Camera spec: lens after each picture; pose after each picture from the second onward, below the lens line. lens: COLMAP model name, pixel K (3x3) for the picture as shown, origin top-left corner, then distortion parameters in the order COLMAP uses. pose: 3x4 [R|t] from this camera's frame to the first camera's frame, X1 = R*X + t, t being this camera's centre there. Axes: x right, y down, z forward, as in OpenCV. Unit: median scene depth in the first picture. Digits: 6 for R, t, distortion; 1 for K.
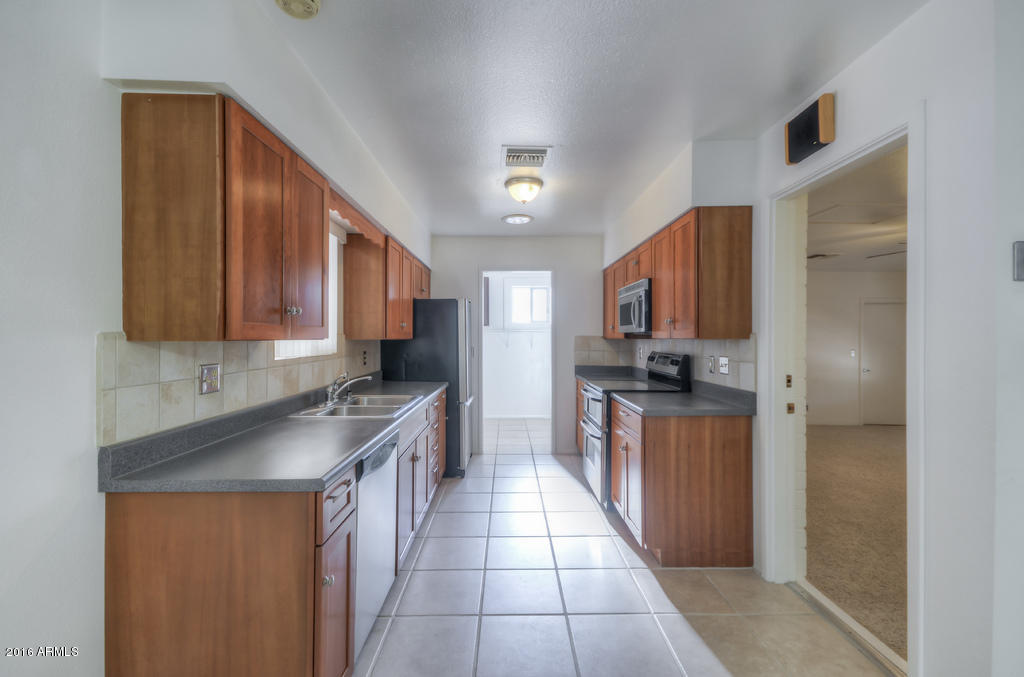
lens RADIAL K [[447.1, 0, 514.3], [0, 447.1, 339.1], [0, 0, 1]] dist [0.013862, 0.000089]
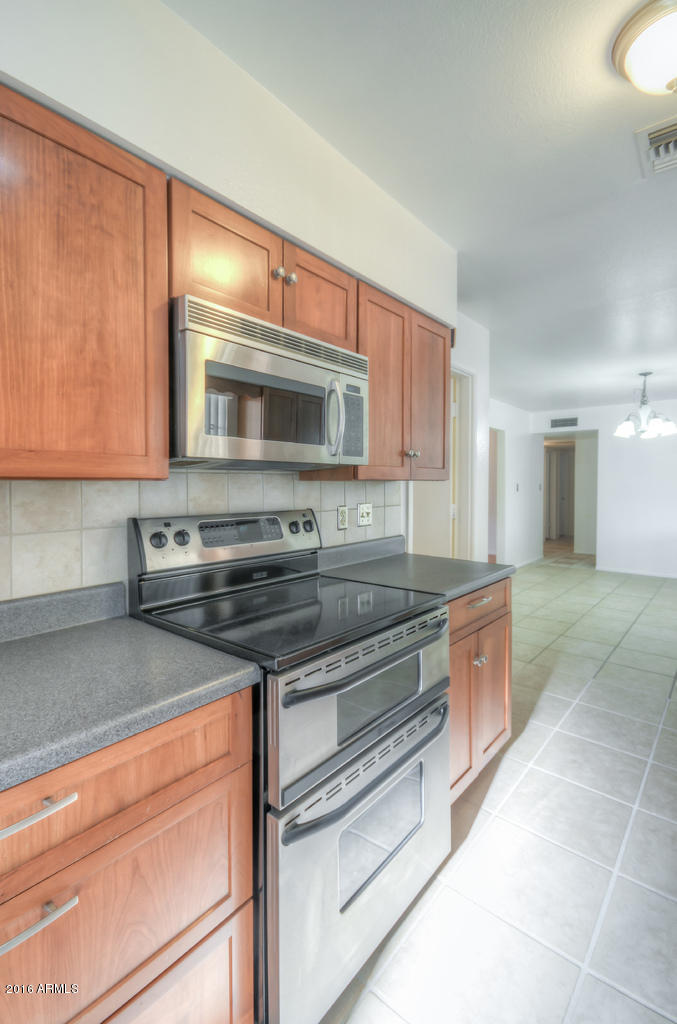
lens RADIAL K [[454.1, 0, 341.6], [0, 454.1, 492.5], [0, 0, 1]] dist [0.001454, 0.000042]
pose [[-0.746813, -0.019070, 0.664761, -0.028793], [-0.001974, 0.999648, 0.026459, -0.000104], [-0.665031, 0.018448, -0.746588, 1.687369]]
